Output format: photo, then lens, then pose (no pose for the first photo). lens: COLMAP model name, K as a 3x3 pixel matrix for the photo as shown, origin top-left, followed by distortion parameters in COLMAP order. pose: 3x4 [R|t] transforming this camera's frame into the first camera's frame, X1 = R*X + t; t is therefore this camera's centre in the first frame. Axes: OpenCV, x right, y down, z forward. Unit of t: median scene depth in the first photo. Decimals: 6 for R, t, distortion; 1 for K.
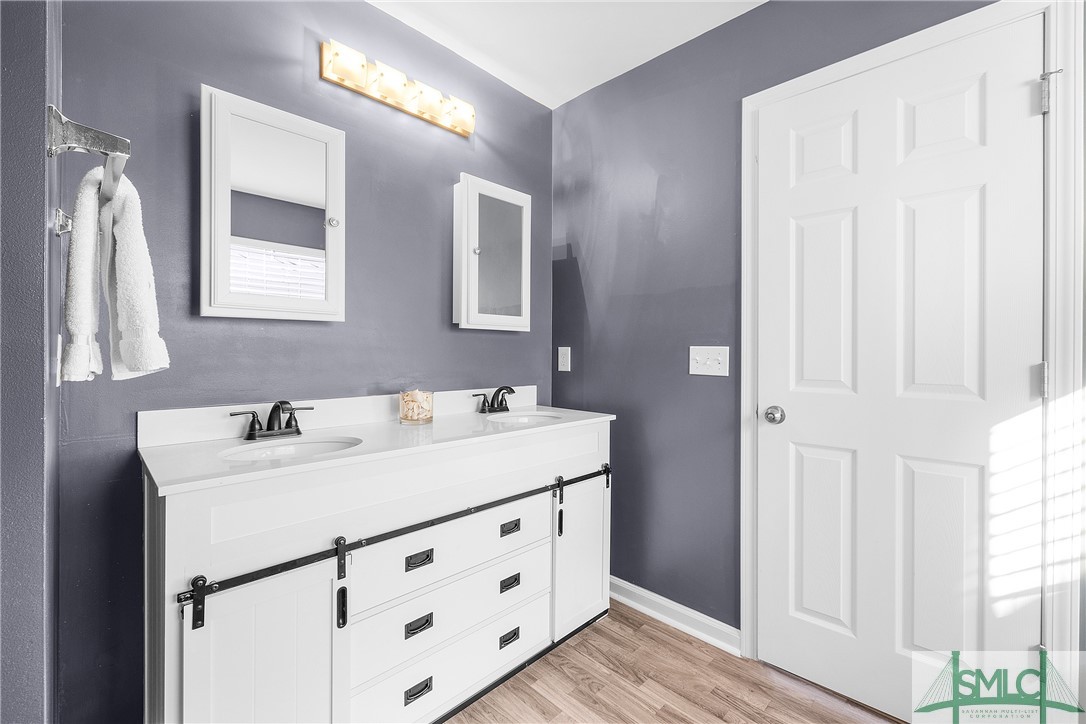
lens RADIAL K [[465.5, 0, 535.4], [0, 465.5, 355.0], [0, 0, 1]] dist [0.001056, -0.001158]
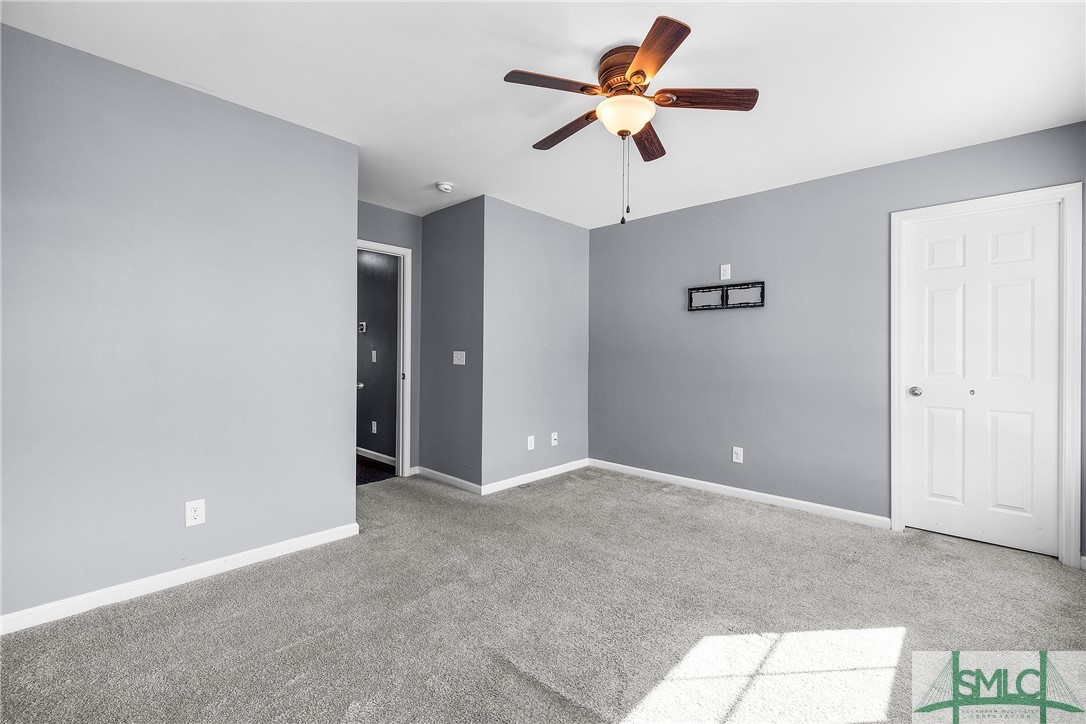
lens RADIAL K [[470.3, 0, 537.5], [0, 470.3, 354.3], [0, 0, 1]] dist [0.002252, -0.000233]
pose [[0.999933, 0.001979, 0.011406, -0.548602], [-0.001916, 0.999983, -0.005521, -0.004304], [-0.011417, 0.005499, 0.999920, -0.463941]]
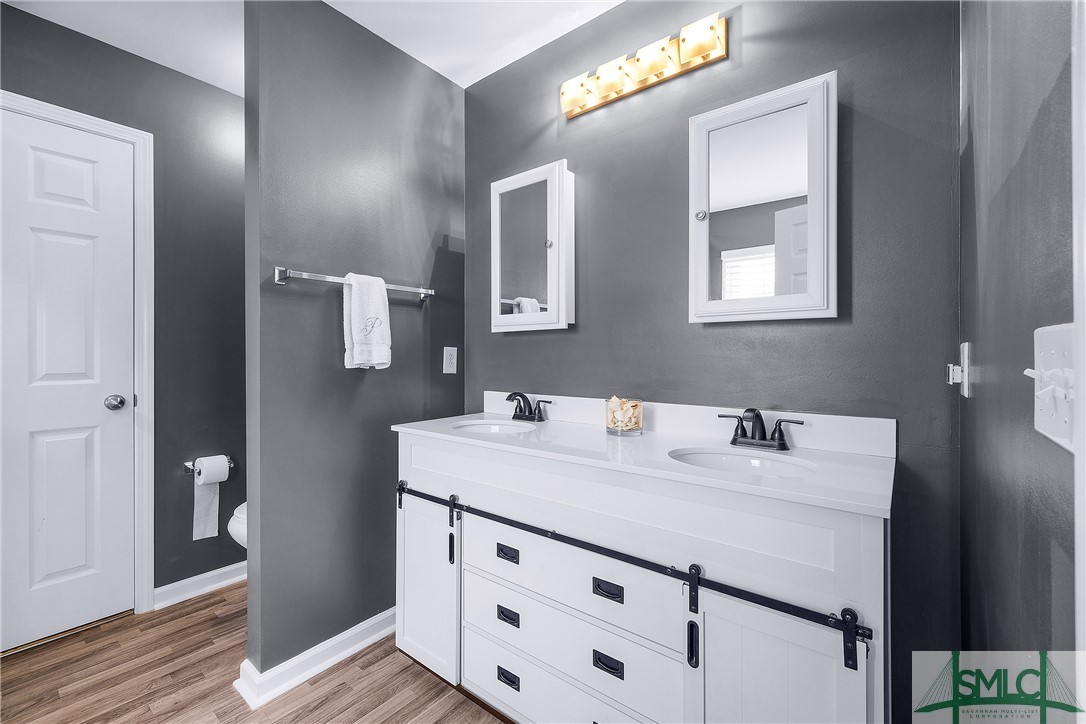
lens RADIAL K [[465.5, 0, 537.3], [0, 465.5, 362.9], [0, 0, 1]] dist [0.001056, -0.001158]
pose [[0.094200, 0.002422, -0.995550, 0.695490], [-0.009632, 0.999952, 0.001522, 0.006640], [0.995507, 0.009446, 0.094219, 0.834205]]
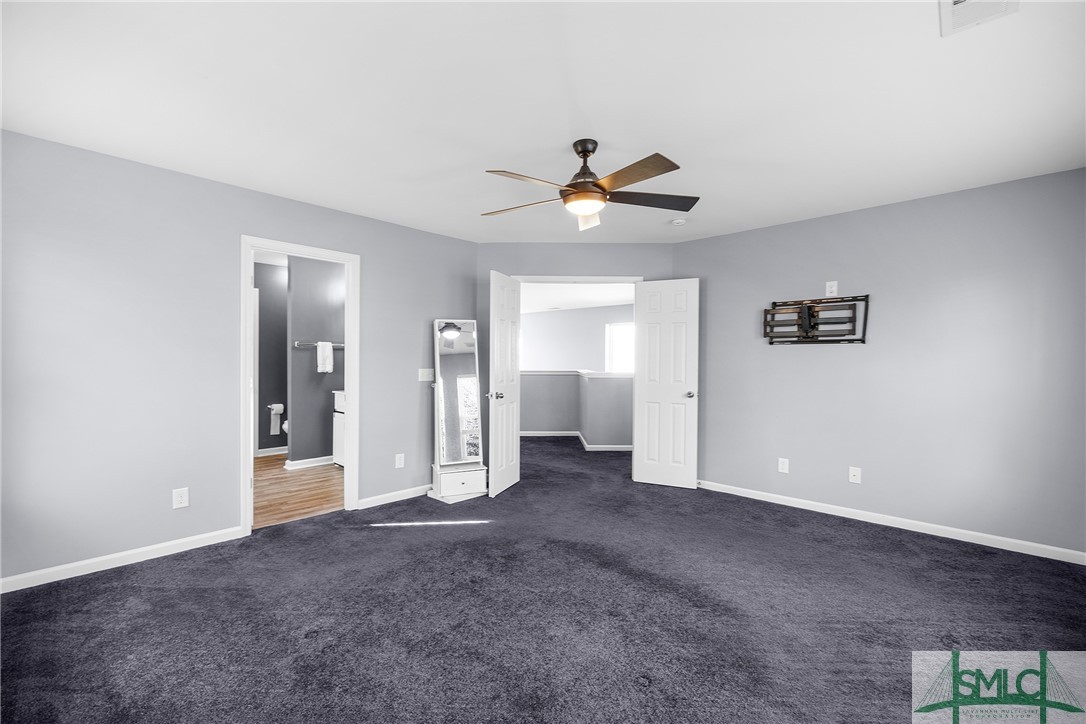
lens RADIAL K [[465.5, 0, 538.2], [0, 465.5, 363.7], [0, 0, 1]] dist [0.001056, -0.001158]
pose [[0.001474, 0.001901, -0.999997, 3.093370], [-0.004350, 0.999989, 0.001895, -0.054221], [0.999989, 0.004348, 0.001482, 2.164242]]
